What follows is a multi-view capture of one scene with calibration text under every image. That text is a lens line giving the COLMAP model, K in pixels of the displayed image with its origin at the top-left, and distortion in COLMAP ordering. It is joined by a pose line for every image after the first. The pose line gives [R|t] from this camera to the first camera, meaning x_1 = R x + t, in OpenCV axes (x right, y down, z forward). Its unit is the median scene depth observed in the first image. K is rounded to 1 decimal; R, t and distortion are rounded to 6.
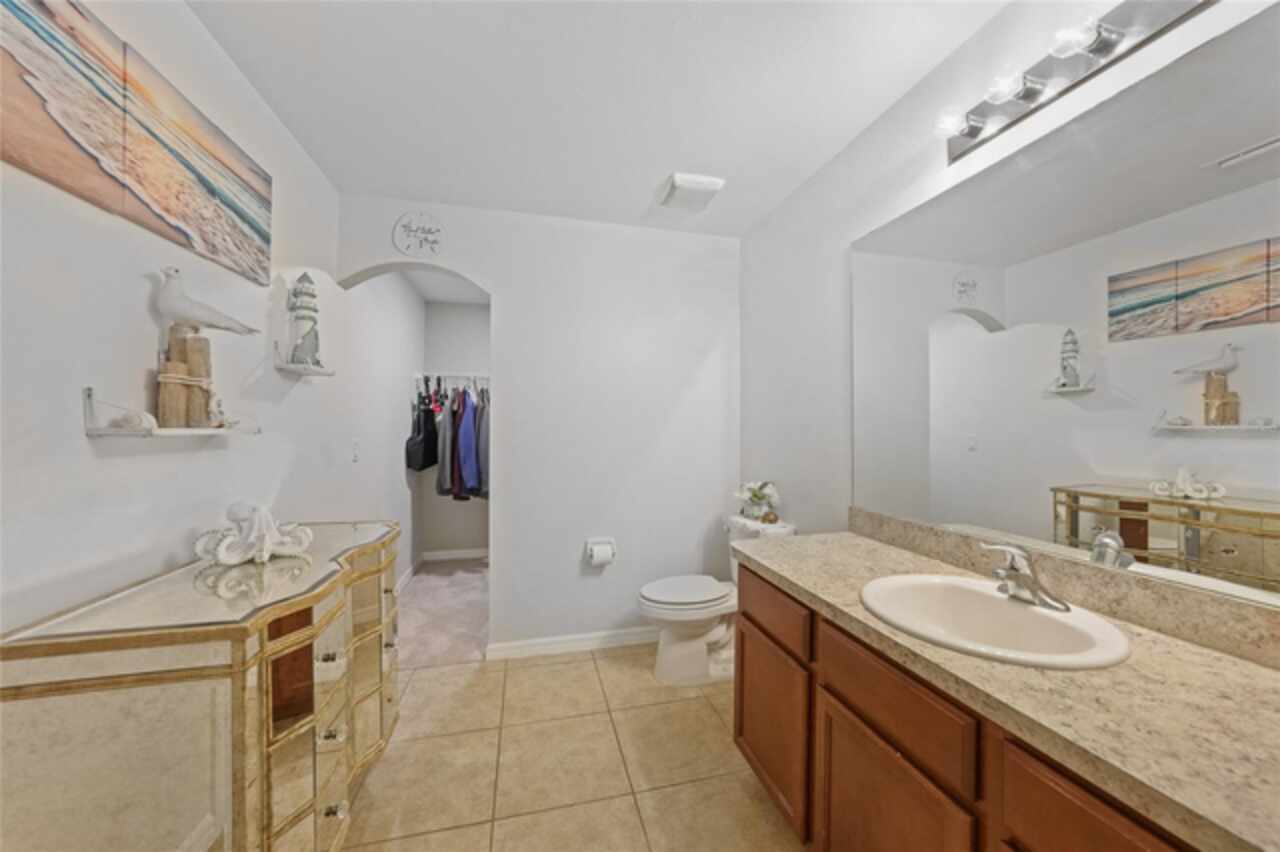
lens RADIAL K [[437.9, 0, 642.2], [0, 437.9, 423.7], [0, 0, 1]] dist [-0.012112, 0.003974]
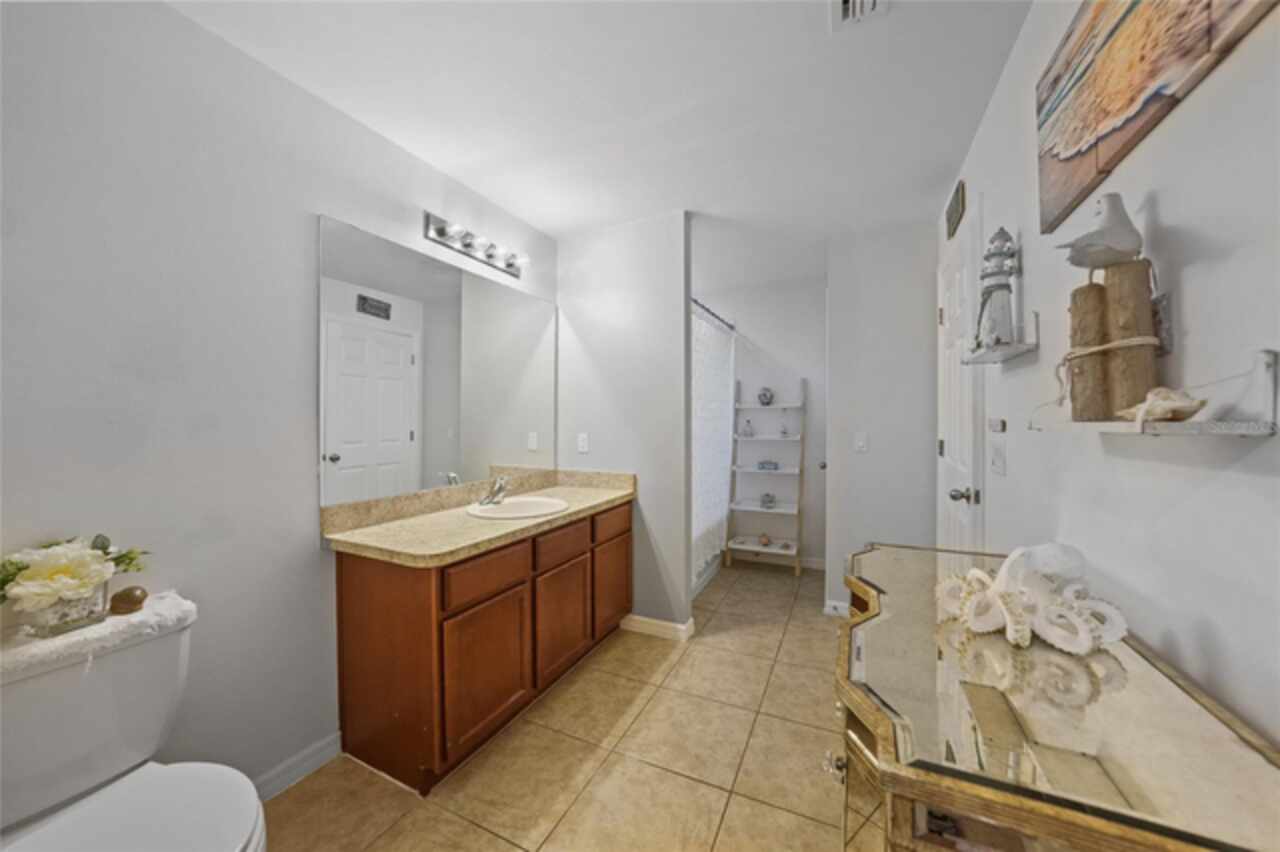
lens RADIAL K [[437.9, 0, 642.2], [0, 437.9, 423.7], [0, 0, 1]] dist [-0.012112, 0.003974]
pose [[-0.756323, -0.002362, 0.654194, -0.745541], [-0.004059, 0.999991, -0.001082, 0.018672], [-0.654186, -0.003474, -0.756326, 1.544717]]
